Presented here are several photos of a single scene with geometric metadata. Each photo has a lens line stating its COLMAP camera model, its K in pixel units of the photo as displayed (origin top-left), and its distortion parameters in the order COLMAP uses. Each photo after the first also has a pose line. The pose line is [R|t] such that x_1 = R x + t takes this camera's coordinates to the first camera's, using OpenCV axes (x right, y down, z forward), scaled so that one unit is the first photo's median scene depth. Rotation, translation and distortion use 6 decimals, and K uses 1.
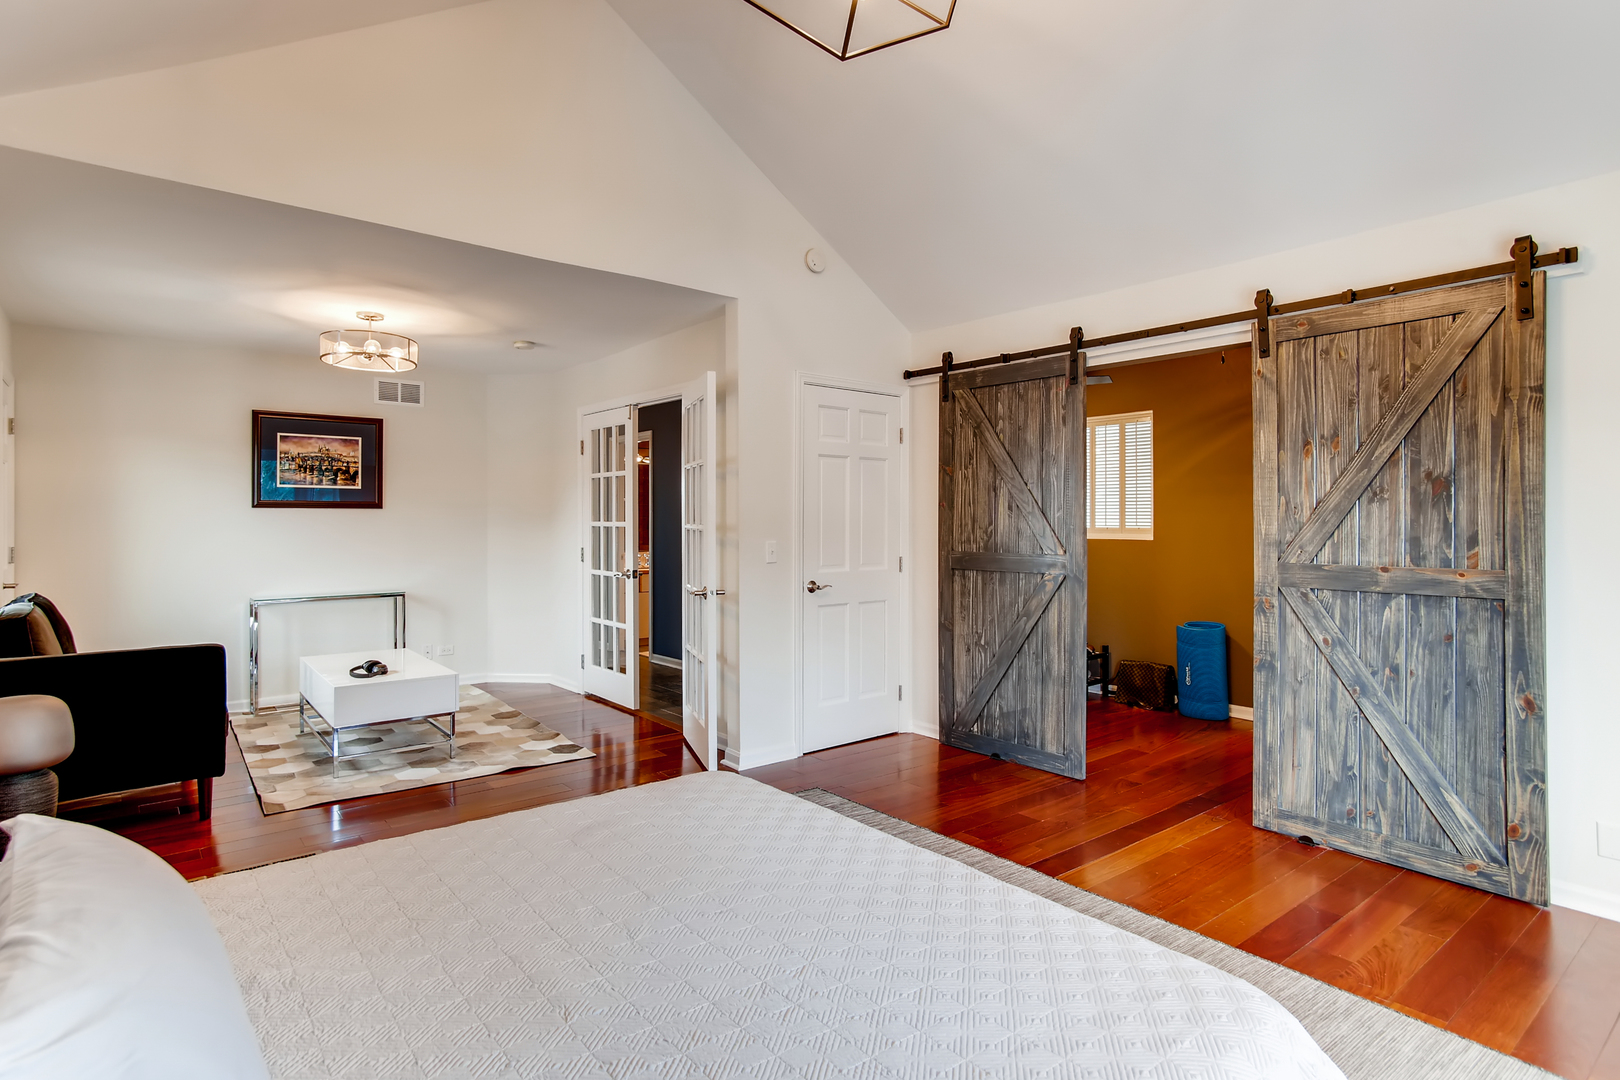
lens RADIAL K [[839.4, 0, 809.0], [0, 839.4, 526.9], [0, 0, 1]] dist [-0.000216, 0.000000]
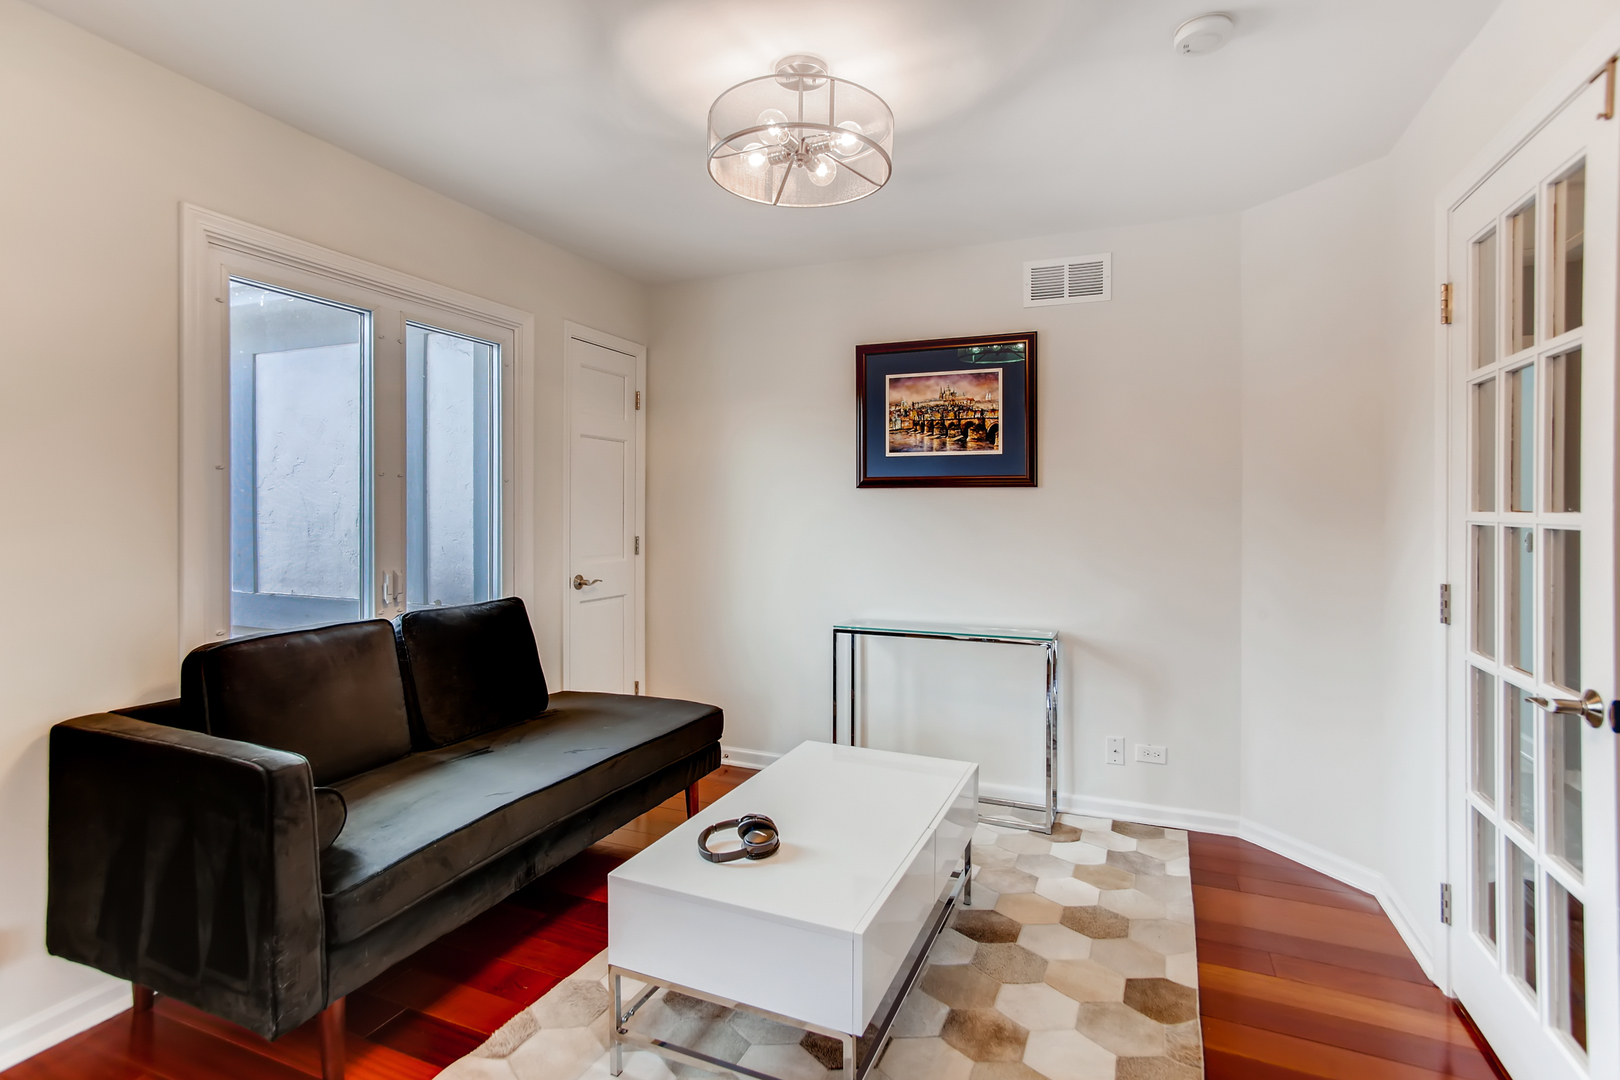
lens RADIAL K [[785.0, 0, 808.1], [0, 785.0, 508.3], [0, 0, 1]] dist [-0.016204, 0.007778]
pose [[0.472384, 0.001600, -0.881392, -0.110030], [-0.010685, 0.999935, -0.003911, -0.003283], [0.881328, 0.011265, 0.472370, 0.629853]]
